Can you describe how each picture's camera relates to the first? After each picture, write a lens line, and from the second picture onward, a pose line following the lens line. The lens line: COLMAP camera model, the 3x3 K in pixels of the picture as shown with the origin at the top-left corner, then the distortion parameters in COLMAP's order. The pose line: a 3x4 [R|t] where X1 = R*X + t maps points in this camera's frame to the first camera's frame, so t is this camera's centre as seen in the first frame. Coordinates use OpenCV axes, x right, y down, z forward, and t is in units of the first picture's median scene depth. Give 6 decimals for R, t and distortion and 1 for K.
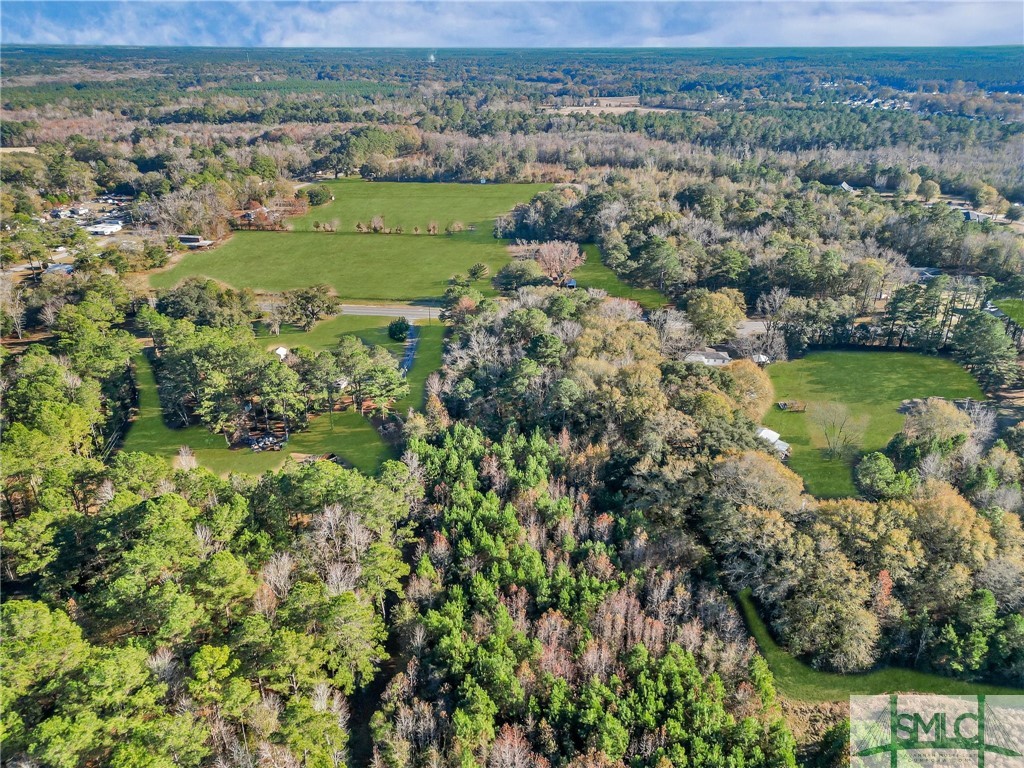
lens RADIAL K [[721.1, 0, 508.6], [0, 721.1, 384.3], [0, 0, 1]] dist [0.077552, -0.073148]
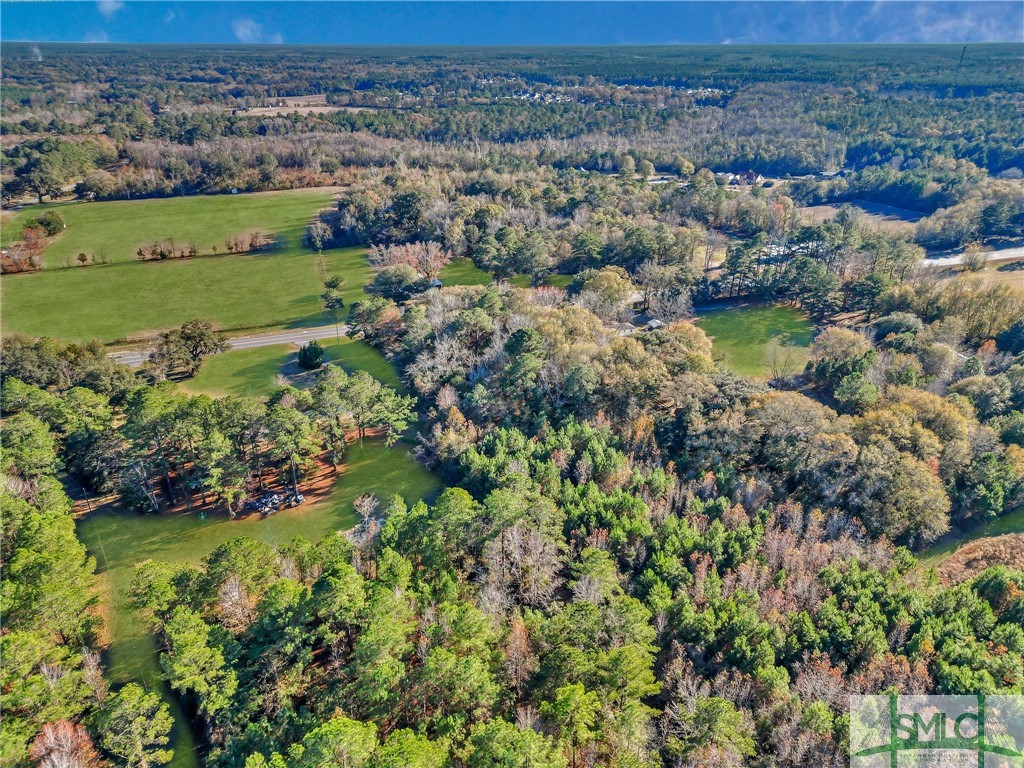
lens RADIAL K [[721.1, 0, 508.6], [0, 721.1, 384.3], [0, 0, 1]] dist [0.077552, -0.073148]
pose [[0.892017, -0.193607, 0.408439, -0.148304], [0.192890, 0.980260, 0.043396, -0.014677], [-0.408779, 0.040074, 0.911753, 0.030408]]
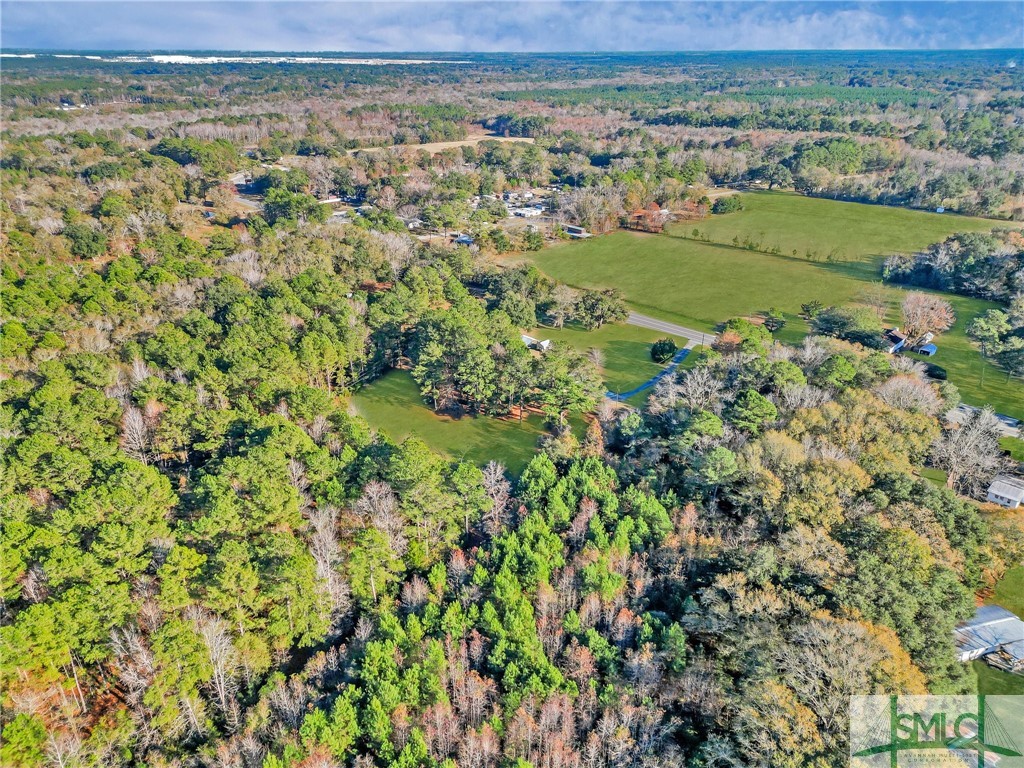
lens RADIAL K [[721.1, 0, 508.6], [0, 721.1, 384.3], [0, 0, 1]] dist [0.077552, -0.073148]
pose [[0.773908, 0.264943, -0.575214, 0.116130], [-0.268597, 0.959863, 0.080736, -0.026249], [0.573517, 0.092019, 0.814009, 0.059287]]
